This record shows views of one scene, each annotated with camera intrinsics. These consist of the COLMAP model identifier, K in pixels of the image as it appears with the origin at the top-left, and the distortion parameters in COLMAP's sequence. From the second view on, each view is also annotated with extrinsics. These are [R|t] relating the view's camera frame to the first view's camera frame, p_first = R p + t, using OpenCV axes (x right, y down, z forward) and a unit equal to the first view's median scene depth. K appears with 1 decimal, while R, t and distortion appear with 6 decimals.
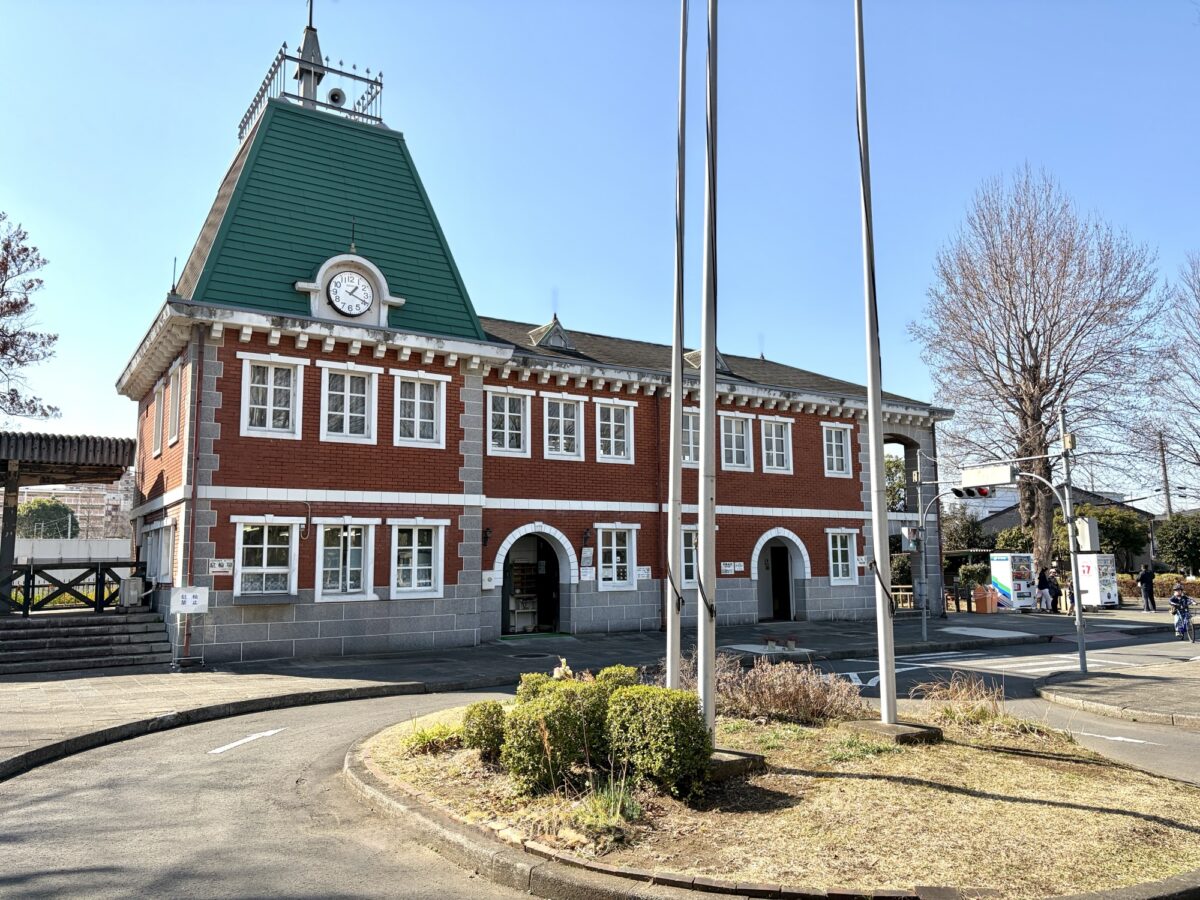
lens RADIAL K [[916.0, 0, 600.0], [0, 916.0, 450.0], [0, 0, 1]] dist [0.000245, -0.001166]
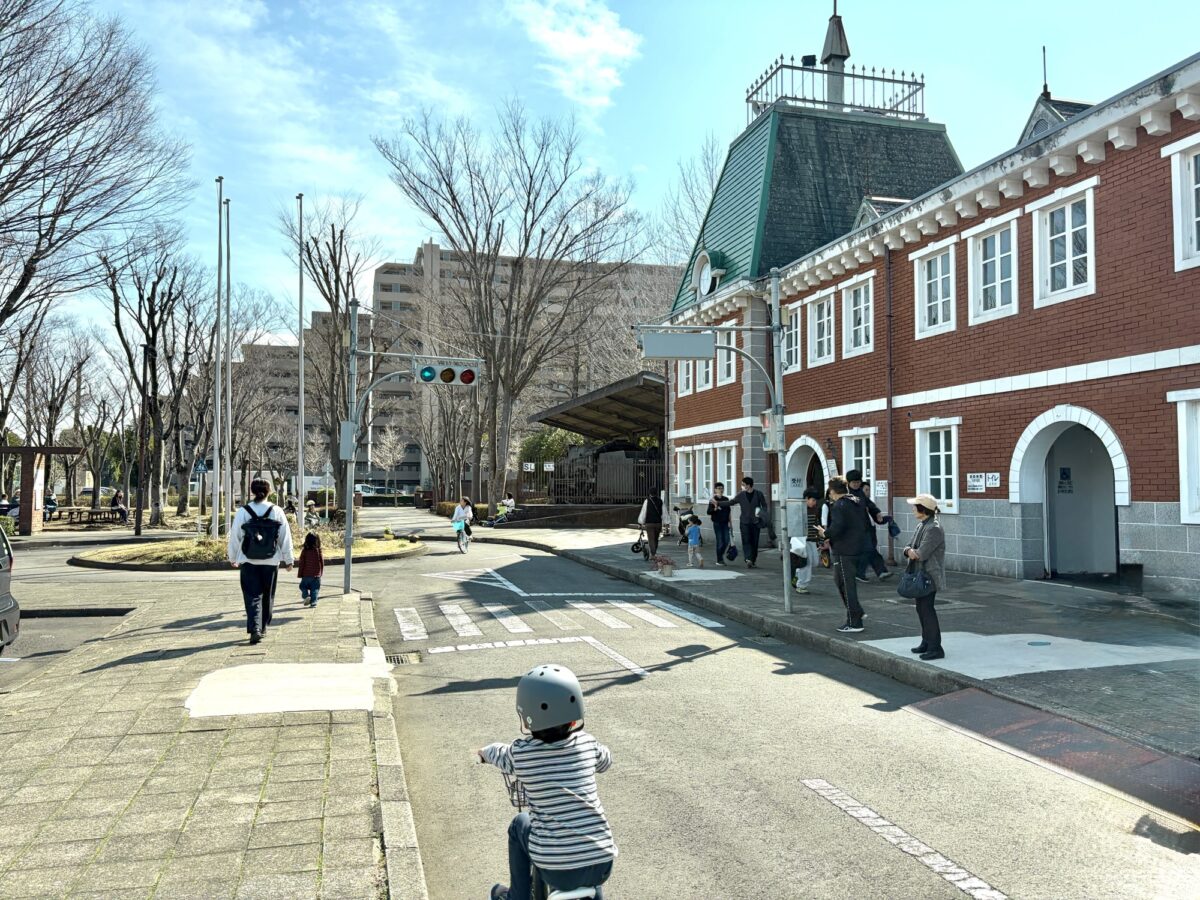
lens RADIAL K [[916.0, 0, 600.0], [0, 916.0, 450.0], [0, 0, 1]] dist [0.000245, -0.001166]
pose [[-0.314791, -0.013635, -0.949063, 0.811620], [0.146807, 0.987165, -0.062877, 0.108410], [0.937739, -0.159122, -0.308749, 0.953634]]
